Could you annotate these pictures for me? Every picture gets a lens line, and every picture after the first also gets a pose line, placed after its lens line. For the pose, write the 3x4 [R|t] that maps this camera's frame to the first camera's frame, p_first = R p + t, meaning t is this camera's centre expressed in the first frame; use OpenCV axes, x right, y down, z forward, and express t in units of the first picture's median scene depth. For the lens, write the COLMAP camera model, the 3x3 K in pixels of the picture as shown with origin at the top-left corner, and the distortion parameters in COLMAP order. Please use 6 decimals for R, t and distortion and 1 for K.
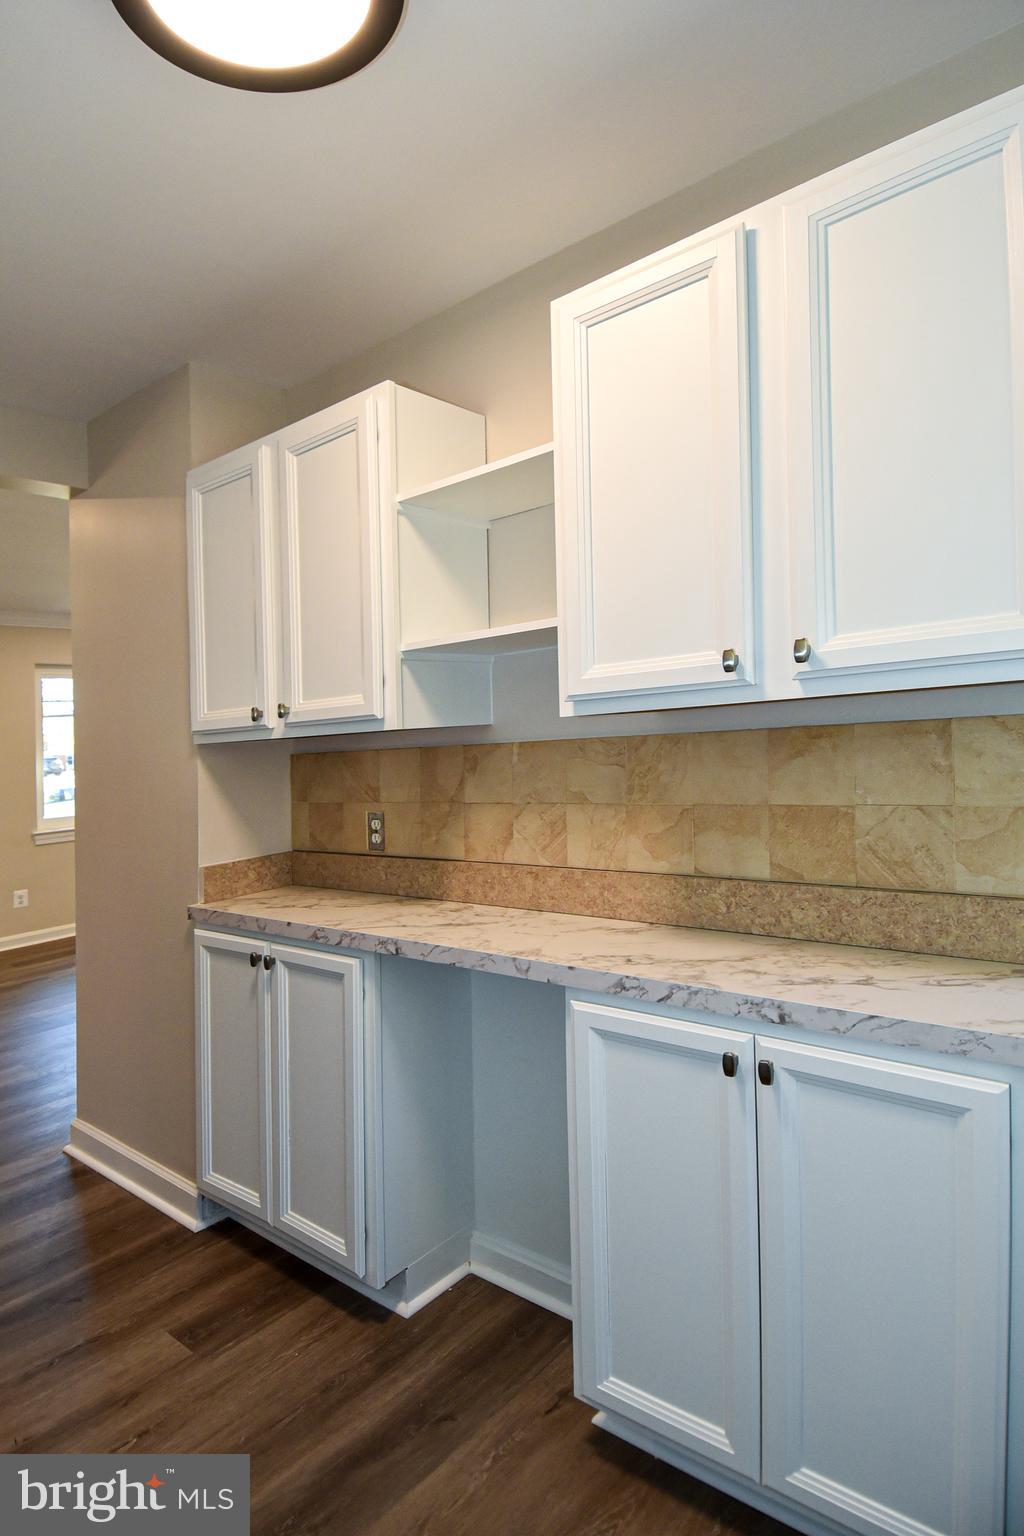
lens RADIAL K [[806.3, 0, 451.7], [0, 806.3, 789.0], [0, 0, 1]] dist [0.051565, -0.050337]
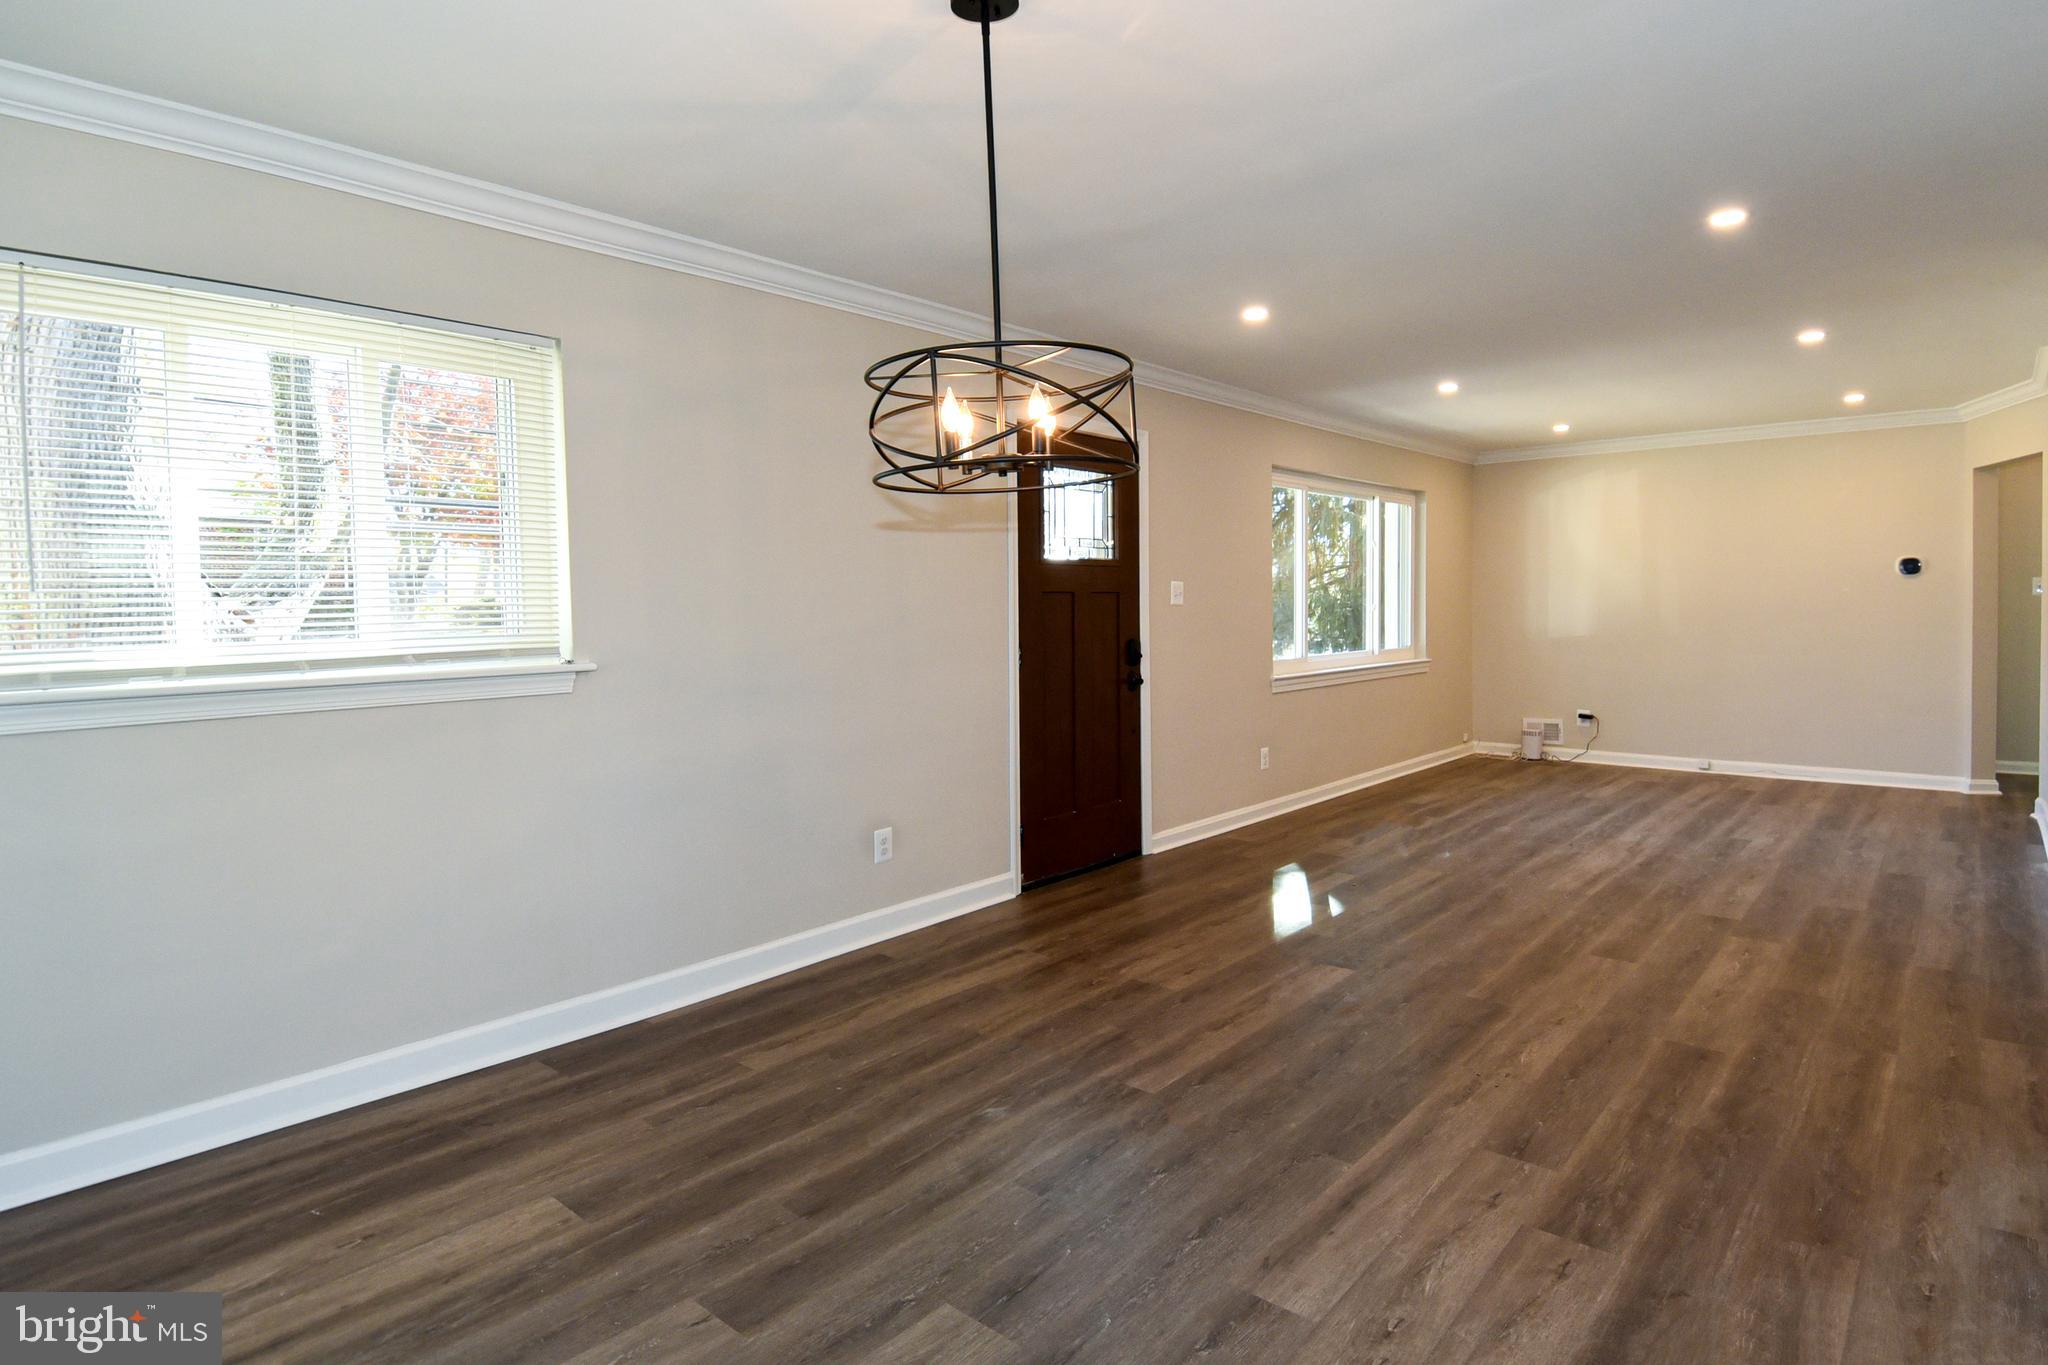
lens RADIAL K [[1089.3, 0, 1042.3], [0, 1089.3, 664.2], [0, 0, 1]] dist [0.033361, -0.040903]
pose [[0.997520, 0.048444, 0.051054, -3.764323], [-0.048136, 0.998815, -0.007235, 0.283307], [-0.051344, 0.004759, 0.998670, -0.302285]]
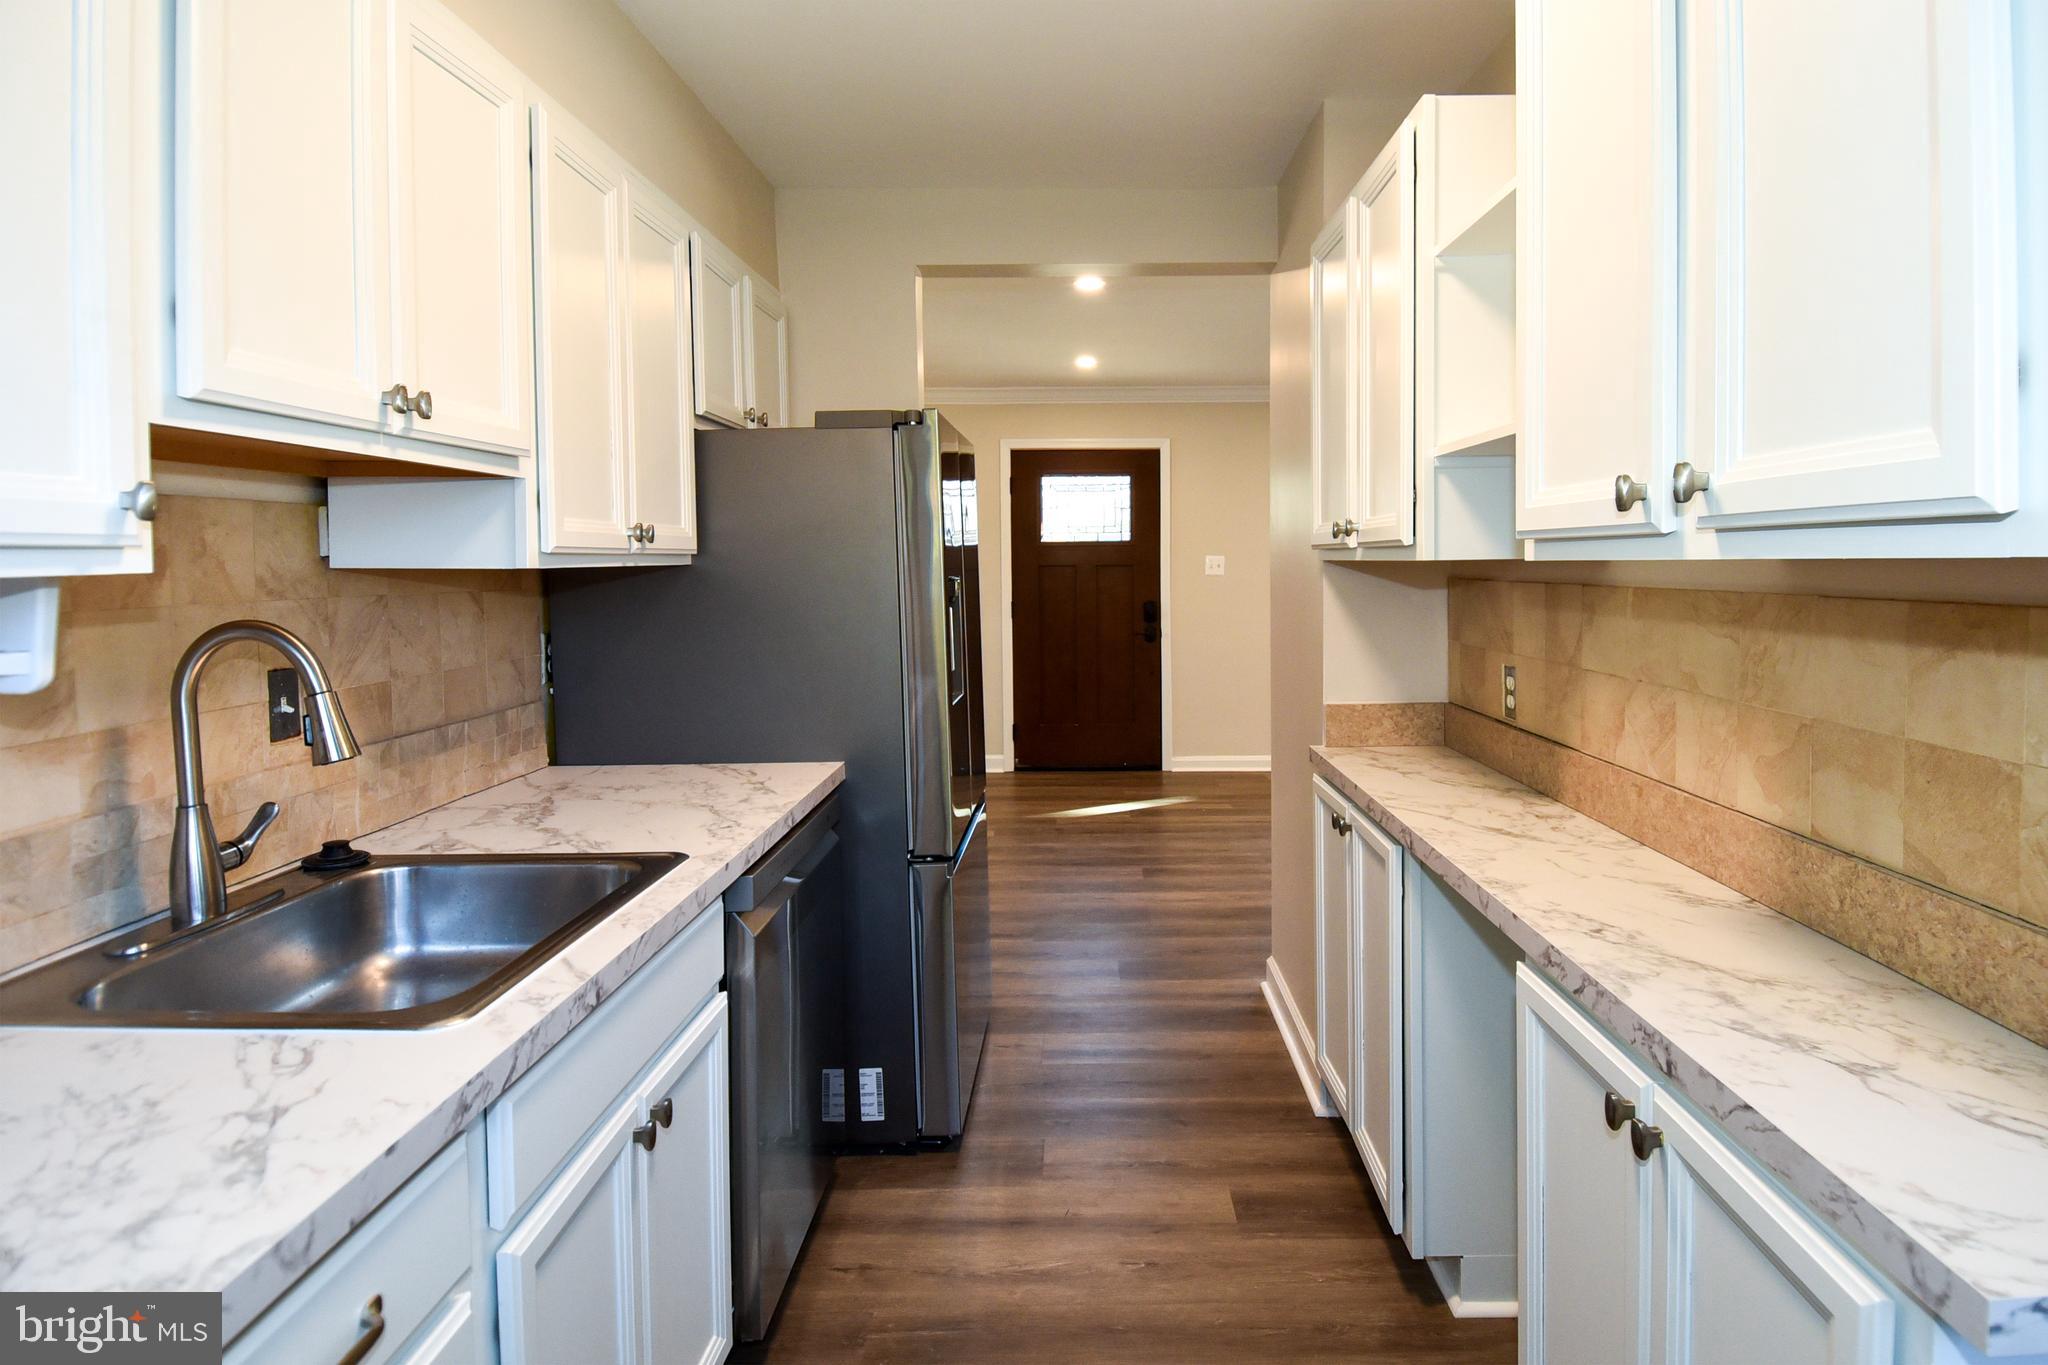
lens RADIAL K [[1062.8, 0, 1133.4], [0, 1062.8, 678.6], [0, 0, 1]] dist [0.054290, -0.060899]
pose [[0.703296, 0.136978, -0.697575, 0.453414], [-0.084488, 0.990412, 0.109299, -0.049487], [0.705858, -0.017933, 0.708126, 0.088512]]
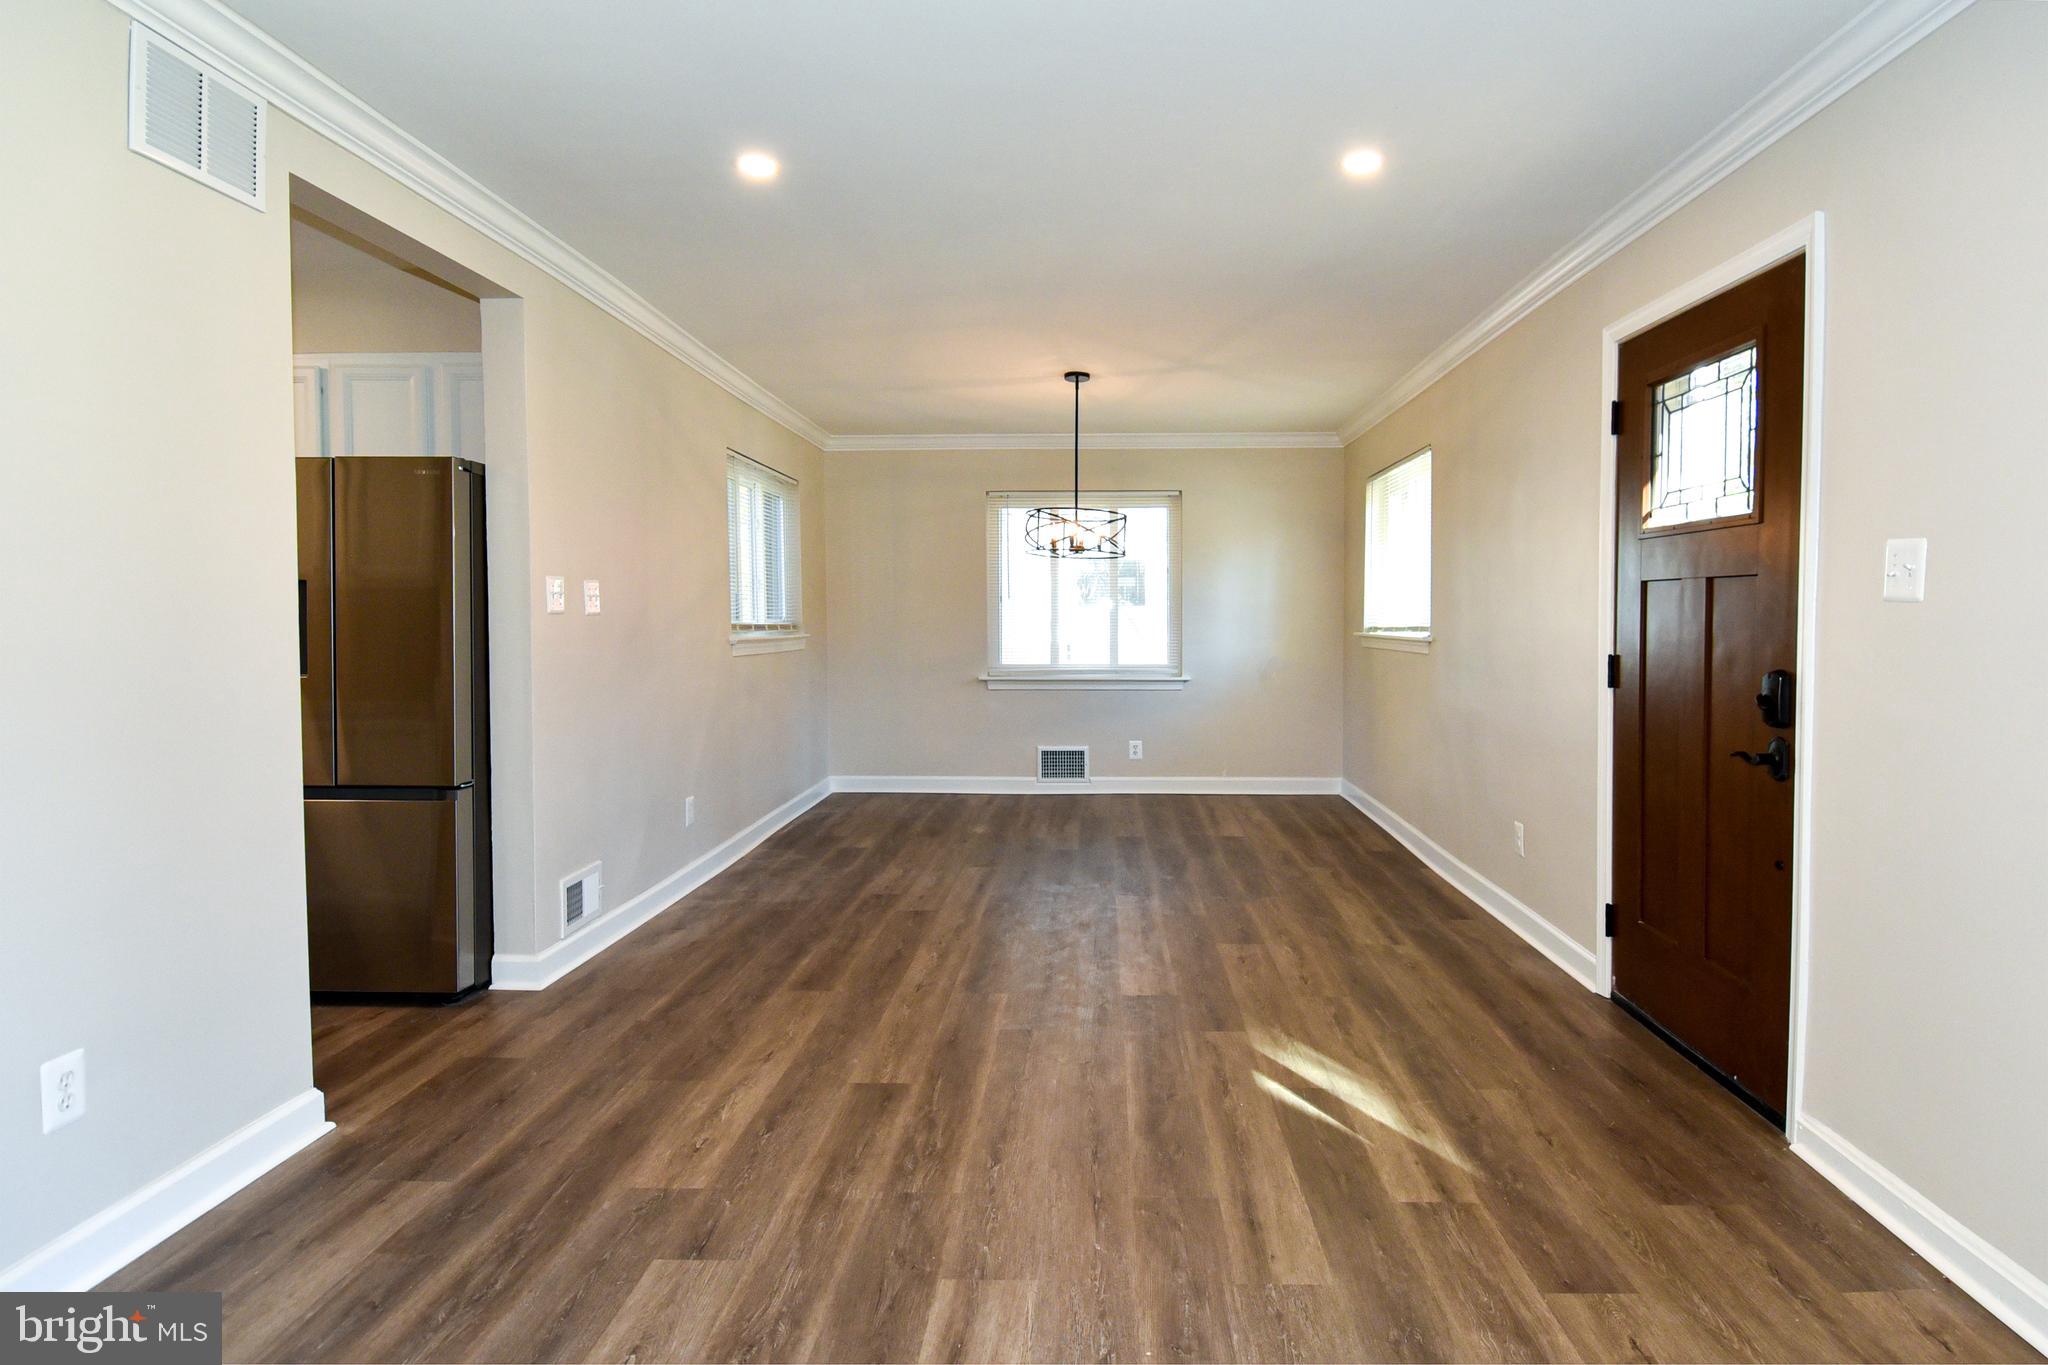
lens RADIAL K [[1169.8, 0, 1035.4], [0, 1169.8, 647.4], [0, 0, 1]] dist [0.050953, -0.070108]
pose [[-0.771812, 0.079623, -0.630846, -0.766234], [0.007083, 0.993144, 0.116685, -0.166533], [0.635811, 0.085590, -0.767084, 4.662407]]
